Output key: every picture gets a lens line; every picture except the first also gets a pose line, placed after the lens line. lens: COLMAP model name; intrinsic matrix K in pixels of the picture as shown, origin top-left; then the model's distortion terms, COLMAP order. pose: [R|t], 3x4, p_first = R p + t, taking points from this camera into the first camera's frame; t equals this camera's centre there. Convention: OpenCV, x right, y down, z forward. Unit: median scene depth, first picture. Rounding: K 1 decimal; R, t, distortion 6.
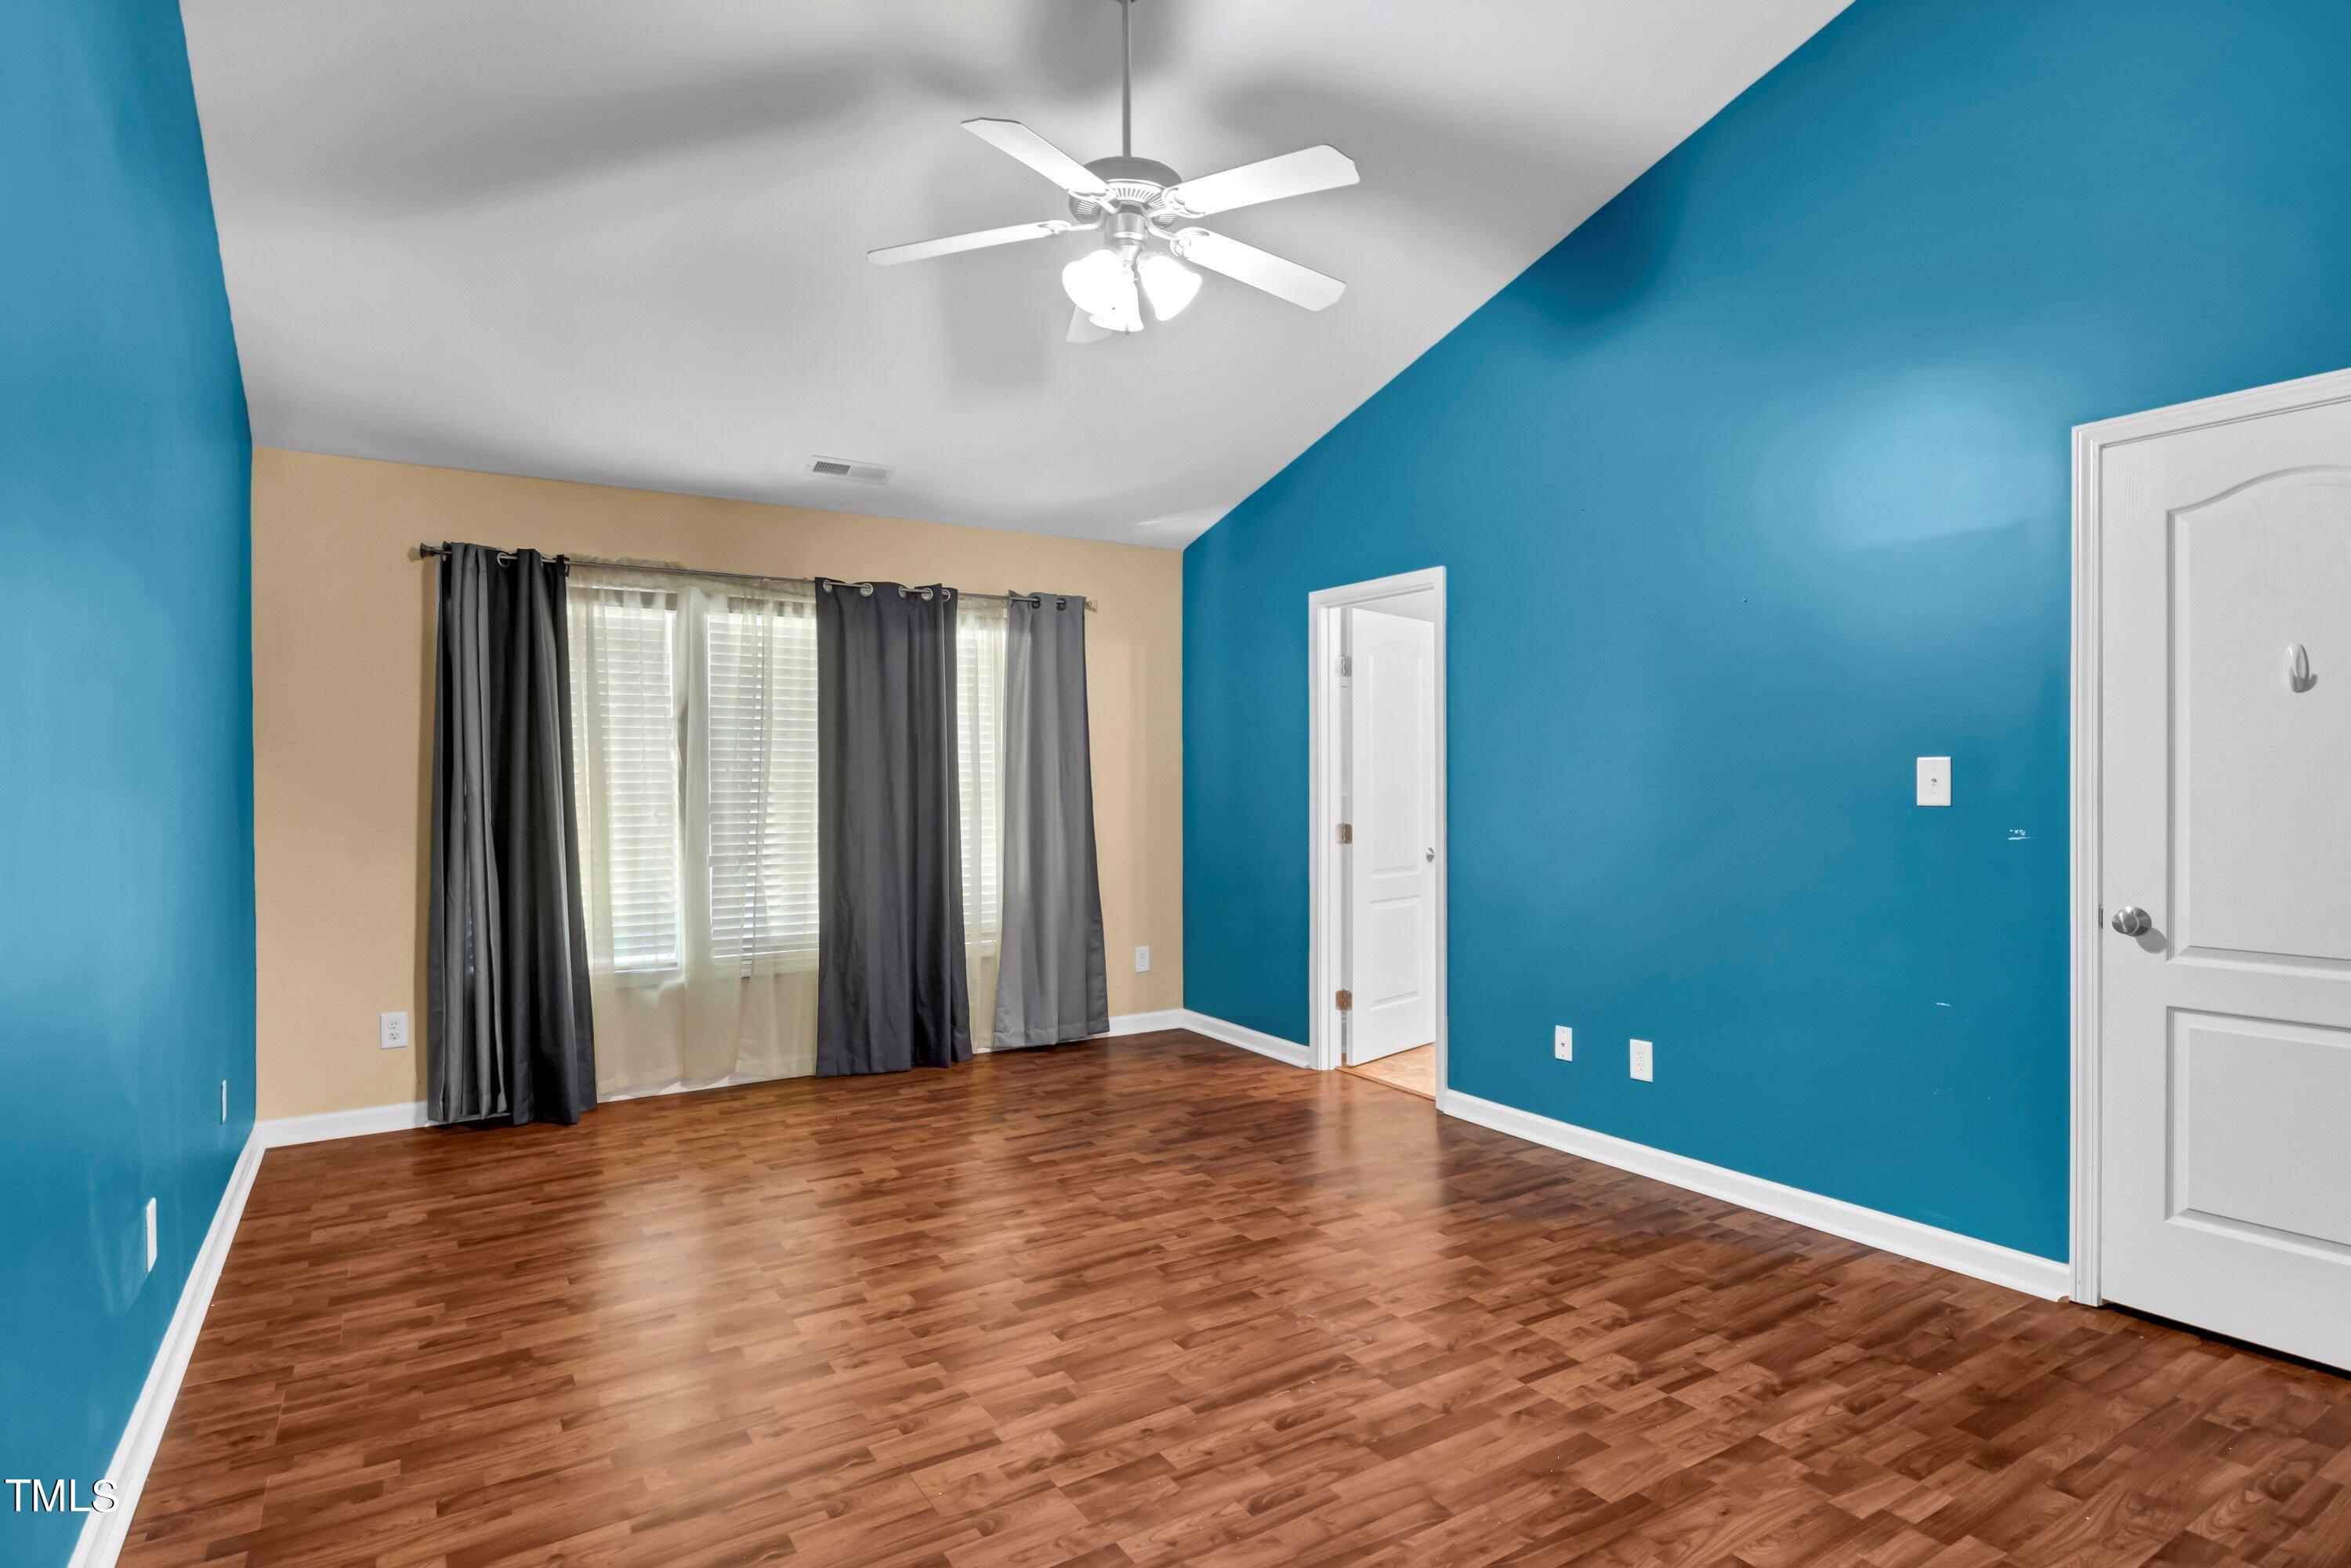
lens RADIAL K [[1231.7, 0, 1183.1], [0, 1231.7, 770.2], [0, 0, 1]] dist [-0.006243, 0.000678]
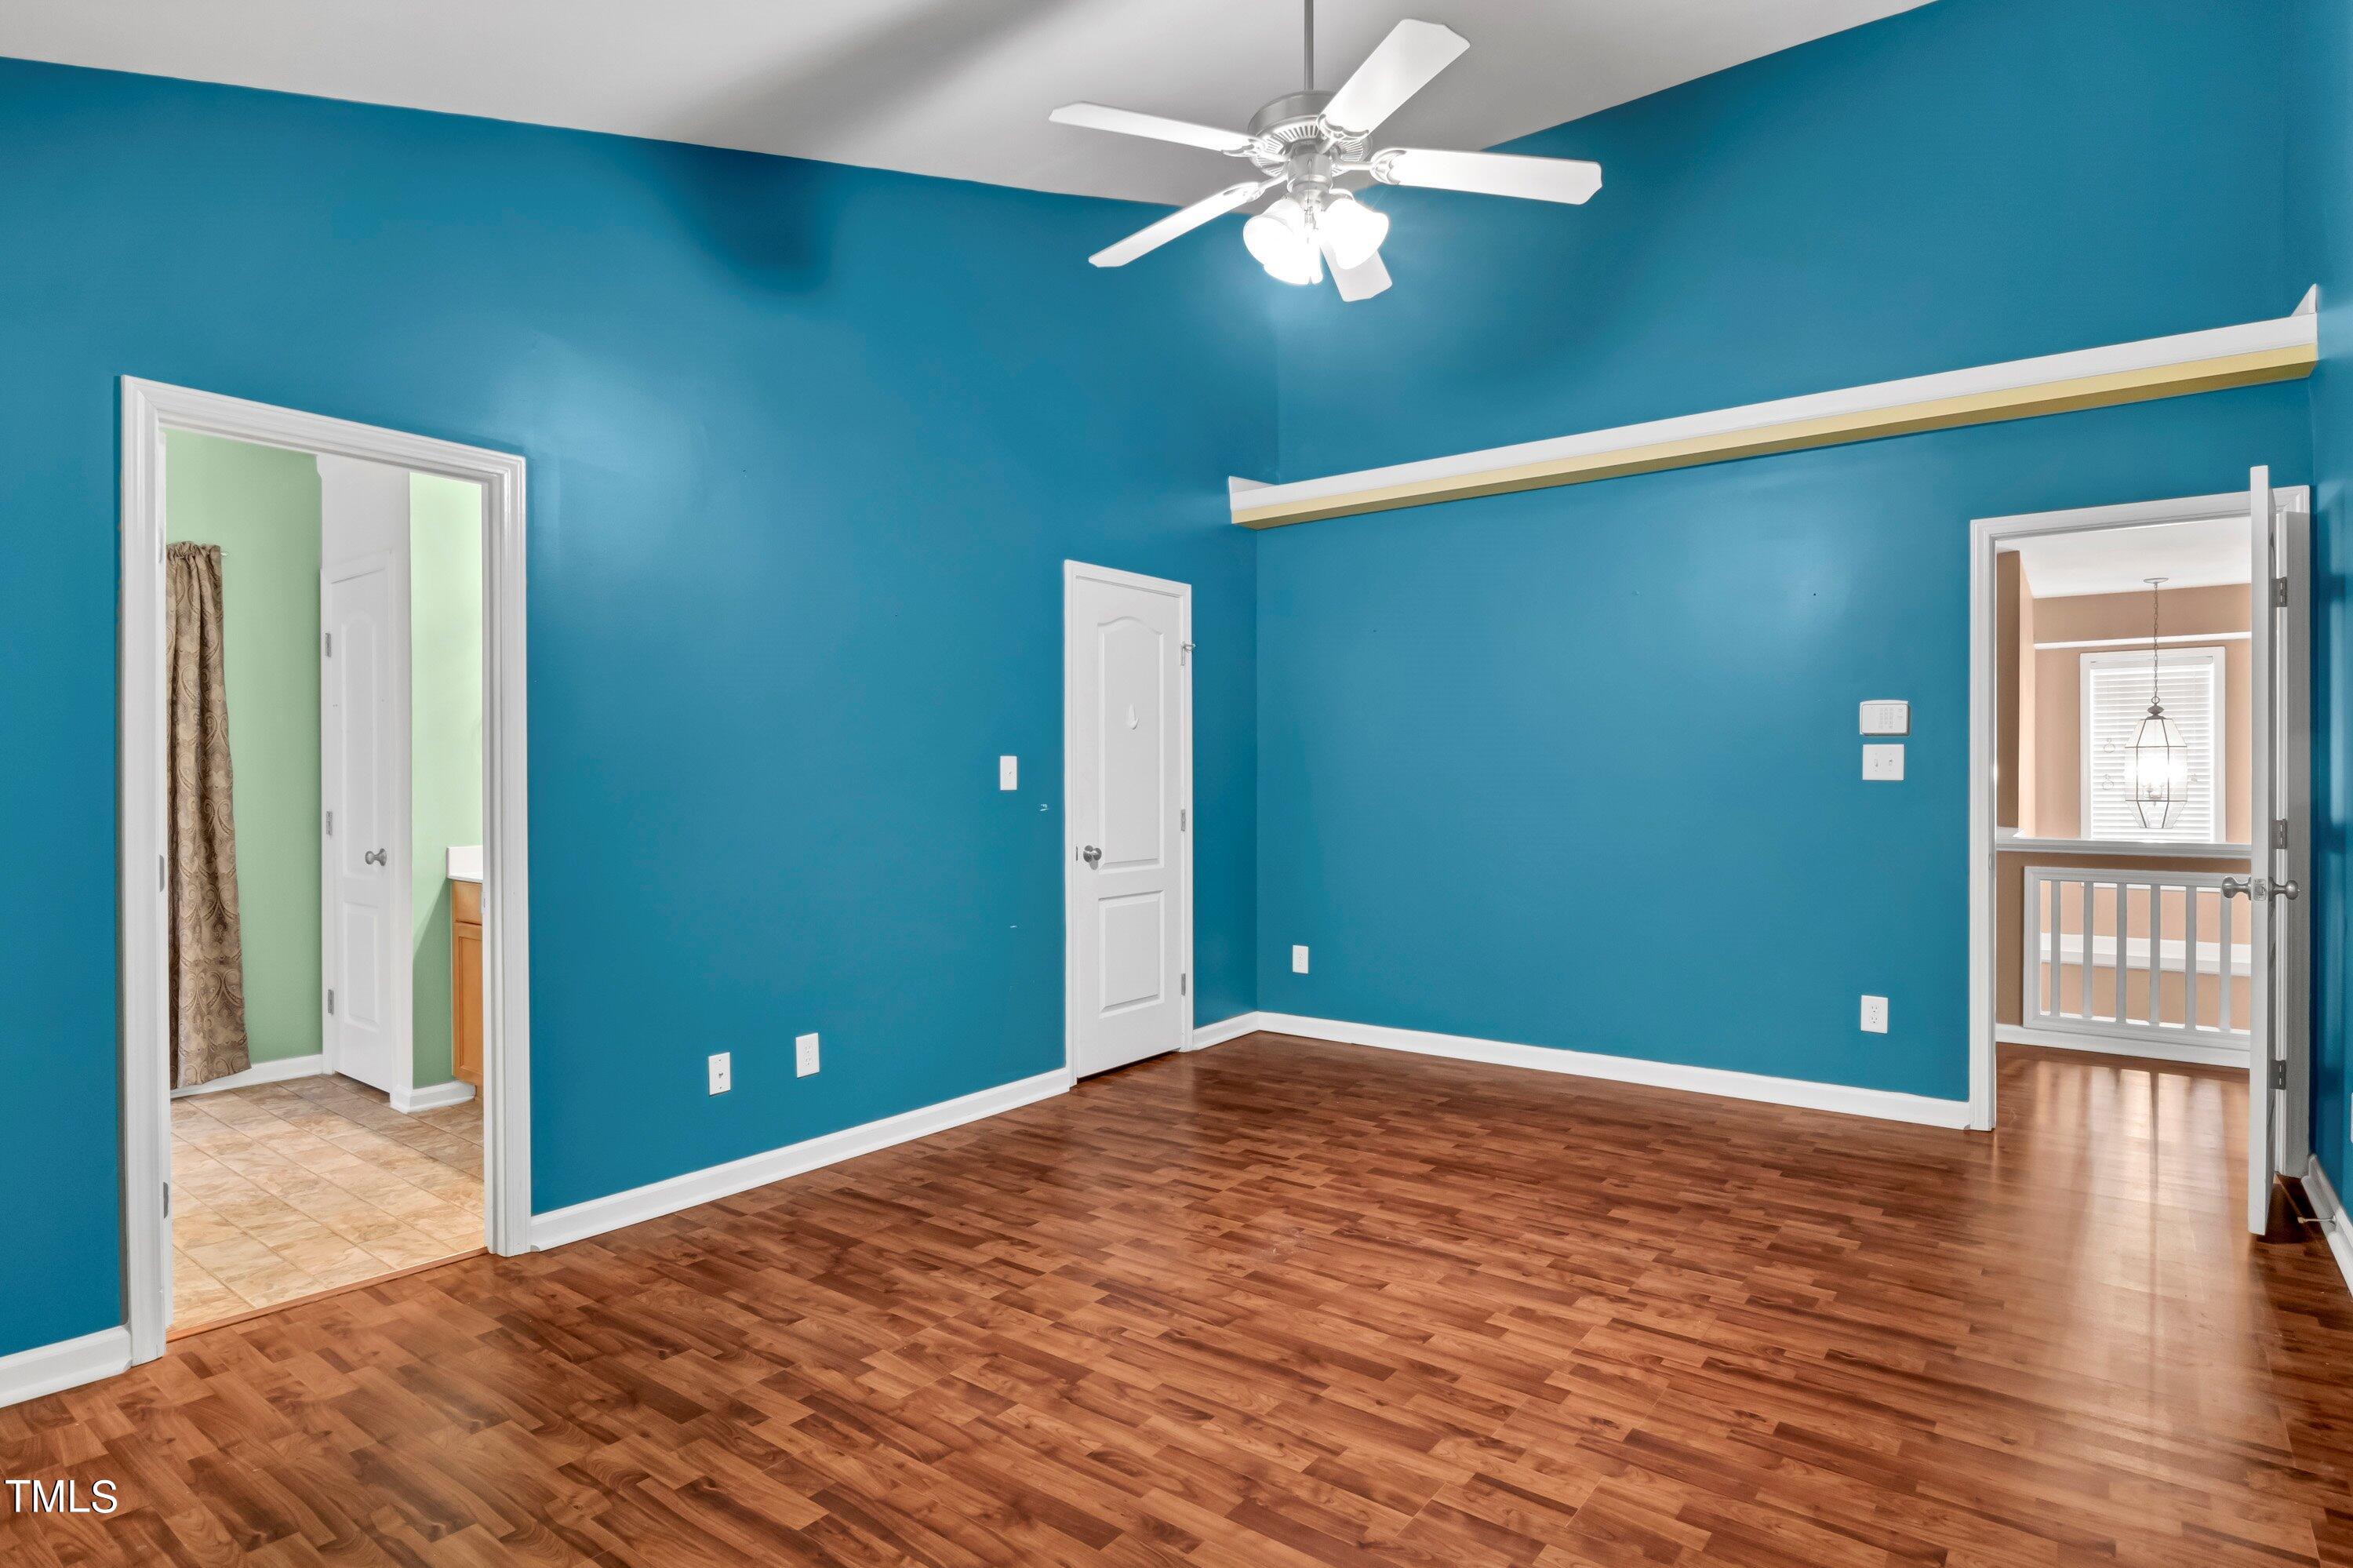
lens RADIAL K [[1232.8, 0, 1184.1], [0, 1232.8, 770.2], [0, 0, 1]] dist [-0.006243, 0.000678]
pose [[-0.346050, 0.010251, 0.938160, -0.922205], [-0.004766, 0.999908, -0.012684, 0.025685], [-0.938204, -0.008860, -0.345969, 1.476980]]
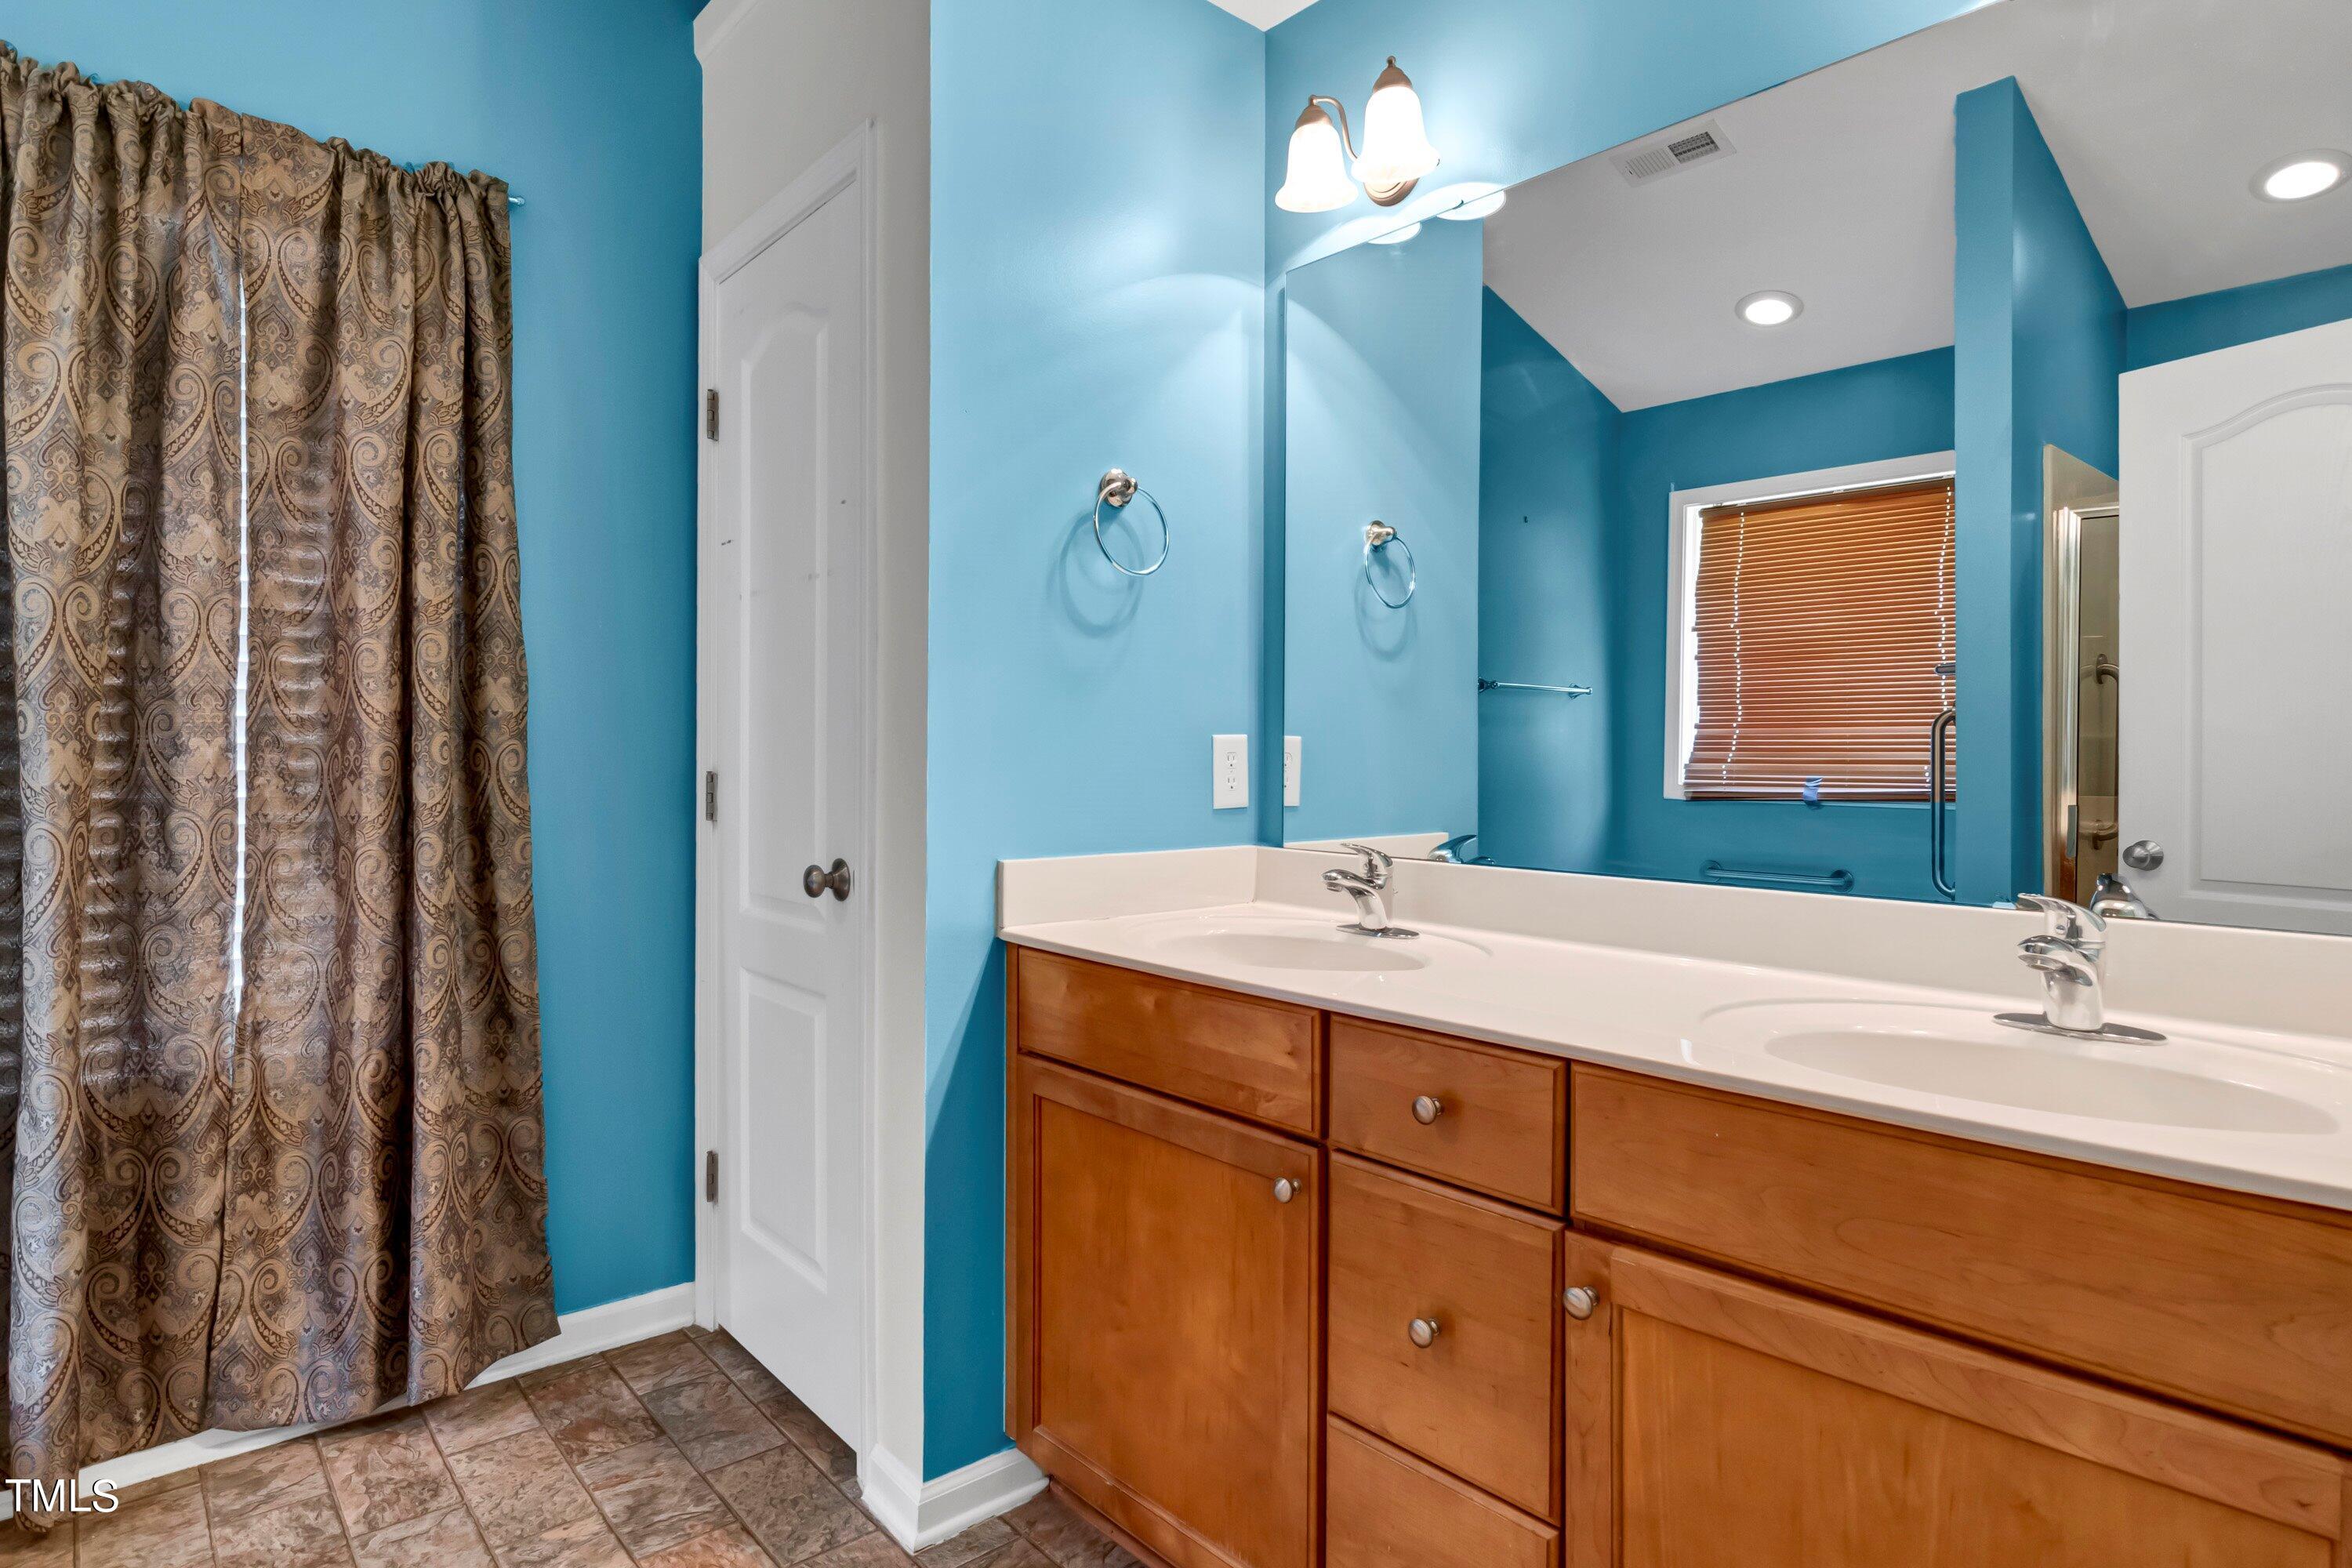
lens RADIAL K [[1260.7, 0, 1187.5], [0, 1260.7, 736.7], [0, 0, 1]] dist [-0.013247, 0.001257]
pose [[-0.151560, 0.019134, 0.988263, 0.272166], [-0.010559, 0.999724, -0.020976, 0.059771], [-0.988392, -0.013614, -0.151316, 1.829345]]
